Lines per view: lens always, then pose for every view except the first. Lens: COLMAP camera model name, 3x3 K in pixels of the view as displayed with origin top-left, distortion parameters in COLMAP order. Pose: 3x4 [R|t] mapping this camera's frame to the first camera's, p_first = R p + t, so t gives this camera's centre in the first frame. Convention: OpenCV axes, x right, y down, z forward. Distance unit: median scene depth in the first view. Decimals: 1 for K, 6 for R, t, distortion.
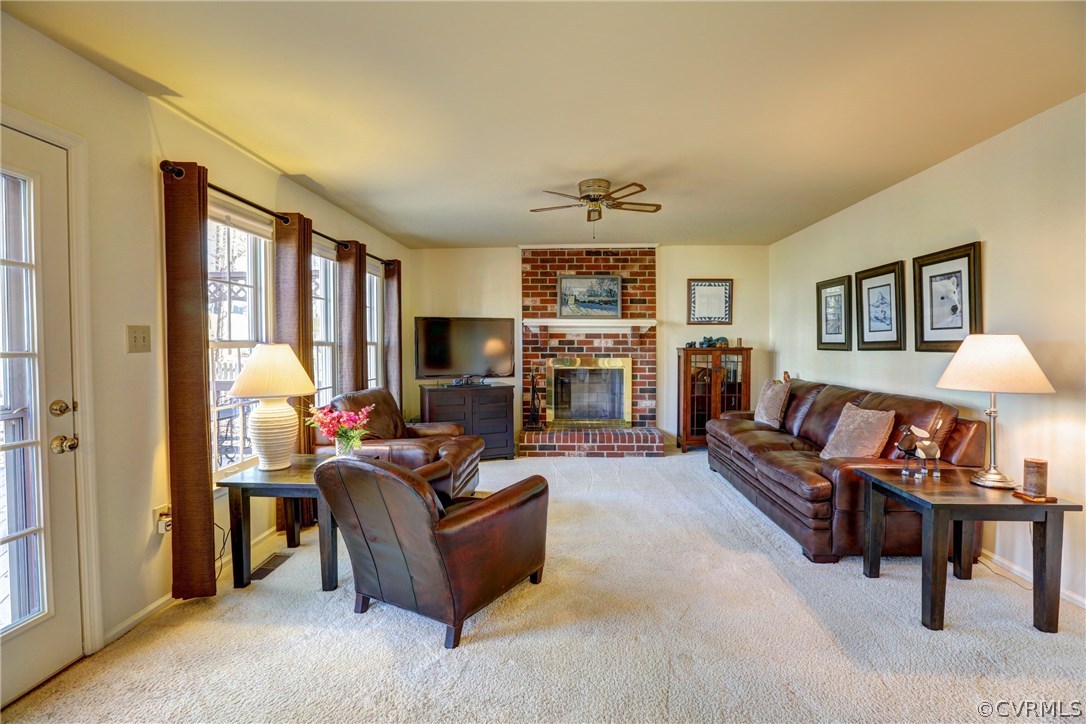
lens RADIAL K [[492.7, 0, 552.1], [0, 492.7, 356.3], [0, 0, 1]] dist [-0.048642, 0.014139]
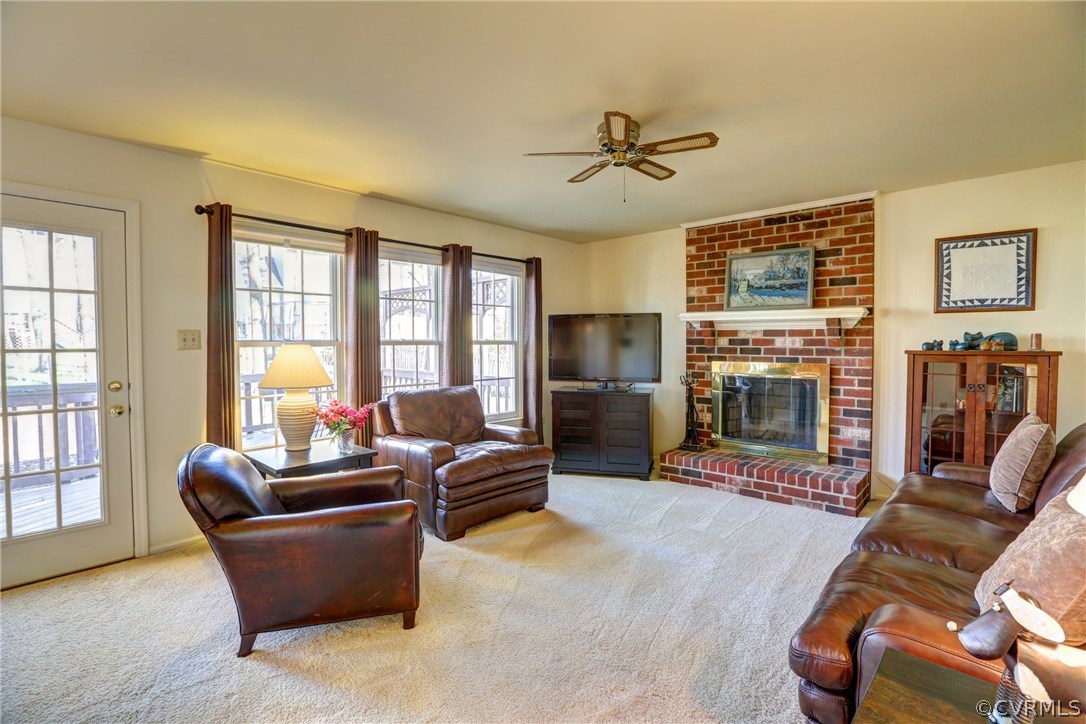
lens RADIAL K [[492.7, 0, 547.9], [0, 492.7, 356.5], [0, 0, 1]] dist [-0.048642, 0.014139]
pose [[0.765437, 0.019592, -0.643212, 0.296649], [-0.017511, 0.999800, 0.009616, -0.007171], [0.643272, 0.003903, 0.765627, 0.223563]]
